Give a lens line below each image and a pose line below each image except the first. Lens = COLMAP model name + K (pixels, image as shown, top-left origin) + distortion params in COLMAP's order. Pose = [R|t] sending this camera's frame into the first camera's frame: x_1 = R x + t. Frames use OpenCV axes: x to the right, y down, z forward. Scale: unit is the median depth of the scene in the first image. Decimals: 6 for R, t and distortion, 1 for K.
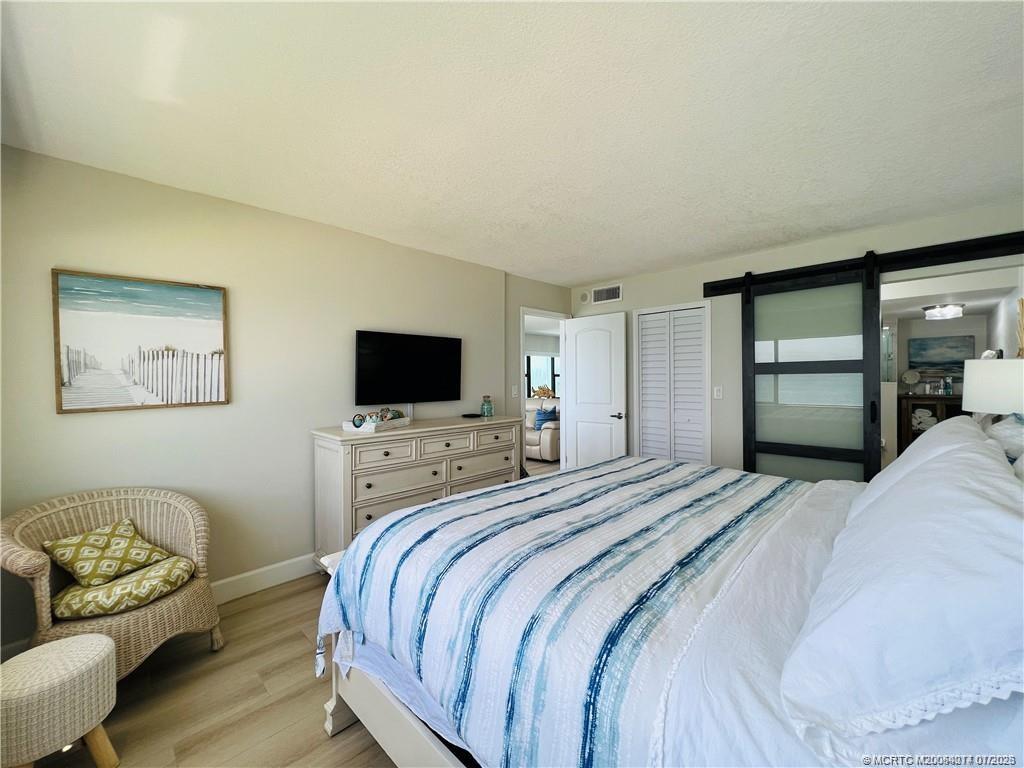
lens RADIAL K [[410.8, 0, 510.6], [0, 410.8, 378.7], [0, 0, 1]] dist [-0.003407, 0.001108]
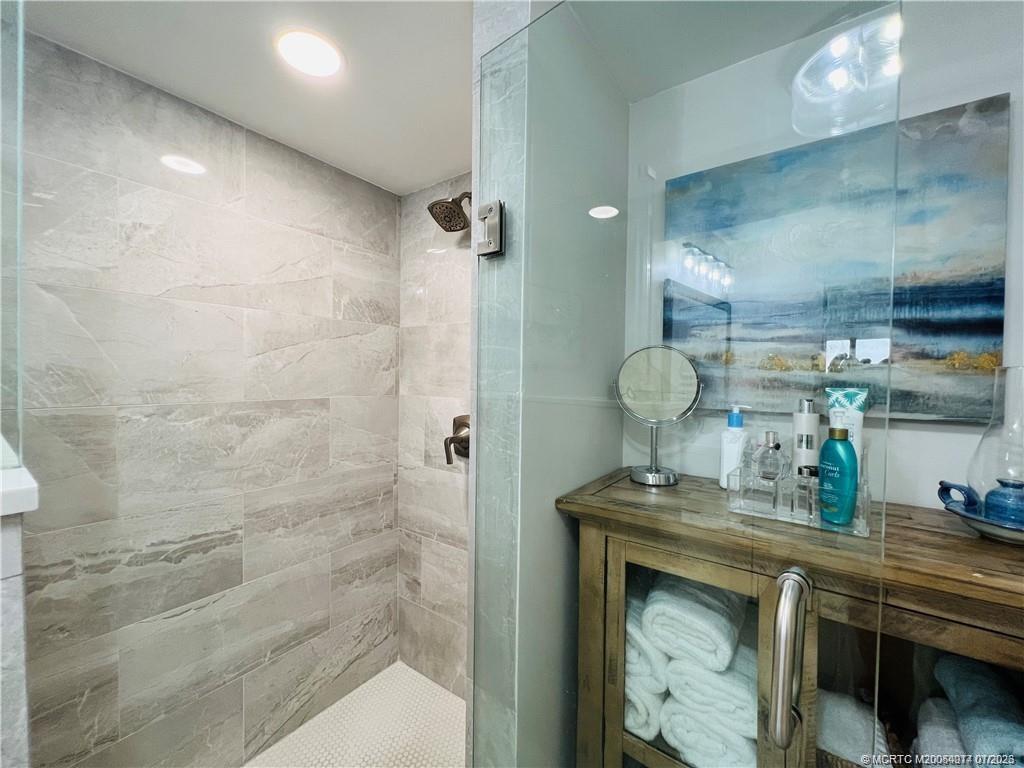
lens RADIAL K [[410.8, 0, 513.9], [0, 410.8, 383.0], [0, 0, 1]] dist [-0.003407, 0.001108]
pose [[0.989406, 0.002396, 0.145155, 0.917338], [-0.005894, 0.999702, 0.023673, -0.008087], [-0.145055, -0.024278, 0.989126, 0.859276]]
